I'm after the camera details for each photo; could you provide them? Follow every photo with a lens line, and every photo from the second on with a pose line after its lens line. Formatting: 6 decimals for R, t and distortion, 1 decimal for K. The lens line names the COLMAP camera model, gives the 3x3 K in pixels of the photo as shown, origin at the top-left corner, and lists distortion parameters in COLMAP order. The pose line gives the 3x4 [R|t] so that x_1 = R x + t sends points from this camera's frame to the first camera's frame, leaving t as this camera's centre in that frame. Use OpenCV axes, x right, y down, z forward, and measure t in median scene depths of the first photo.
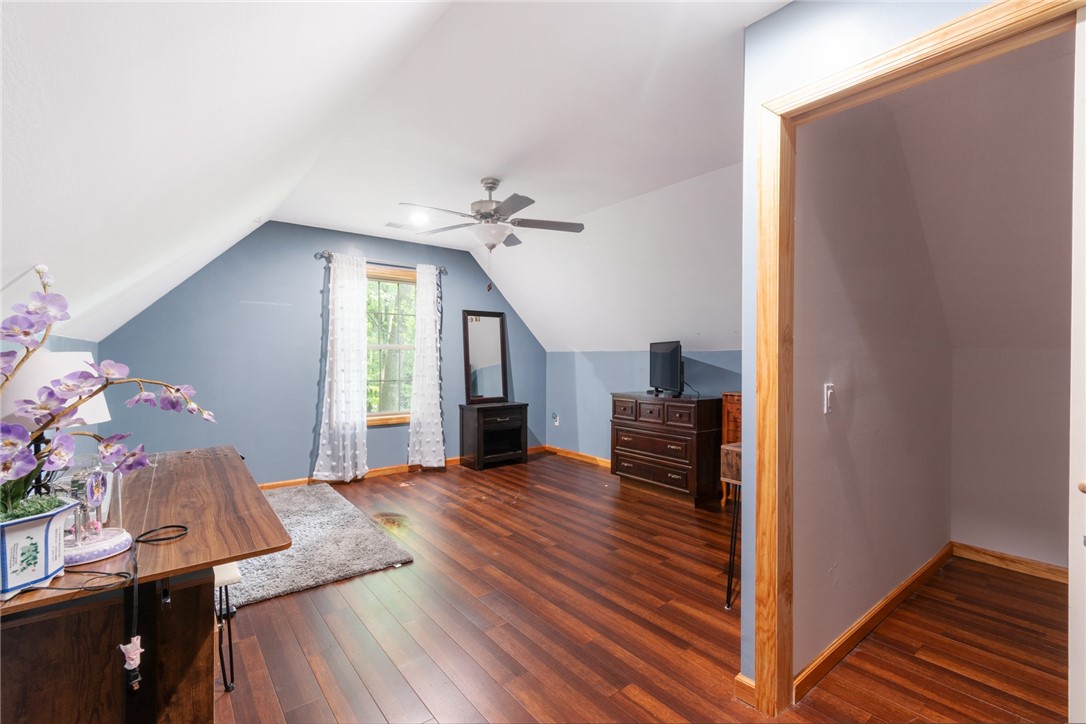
lens RADIAL K [[482.8, 0, 545.0], [0, 482.8, 356.4], [0, 0, 1]] dist [0.002095, 0.000210]
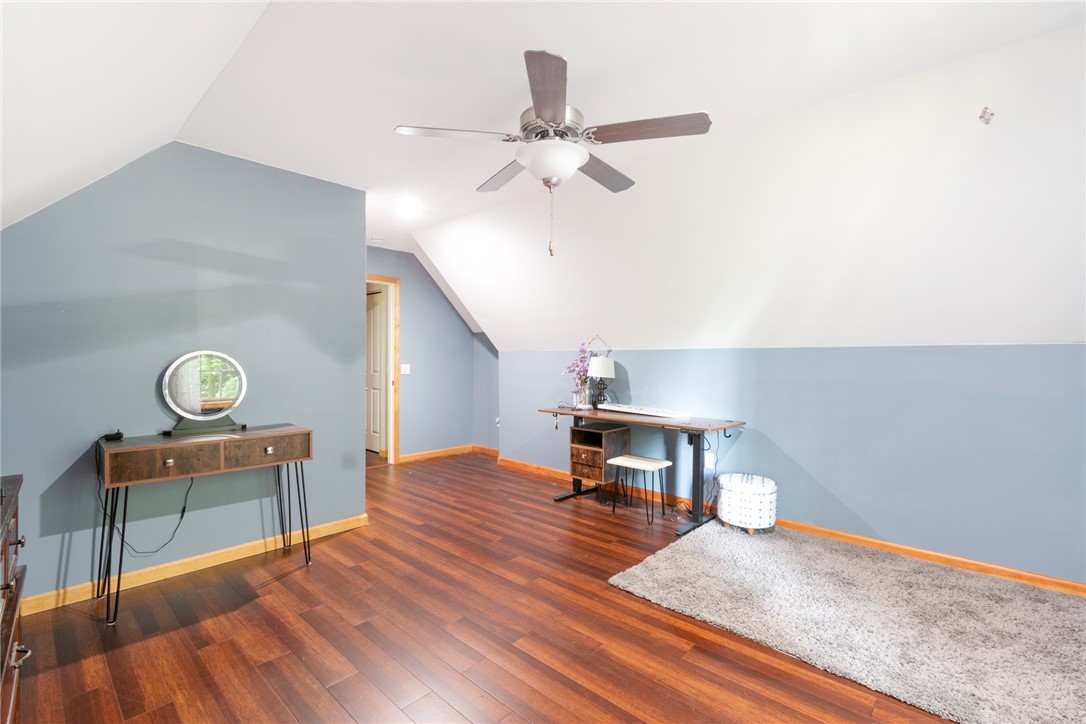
lens RADIAL K [[482.8, 0, 545.0], [0, 482.8, 356.4], [0, 0, 1]] dist [0.002095, 0.000210]
pose [[-0.987808, -0.012249, -0.155195, -0.006004], [-0.012050, 0.999925, -0.002228, -0.000082], [0.155211, -0.000331, -0.987881, 1.344028]]
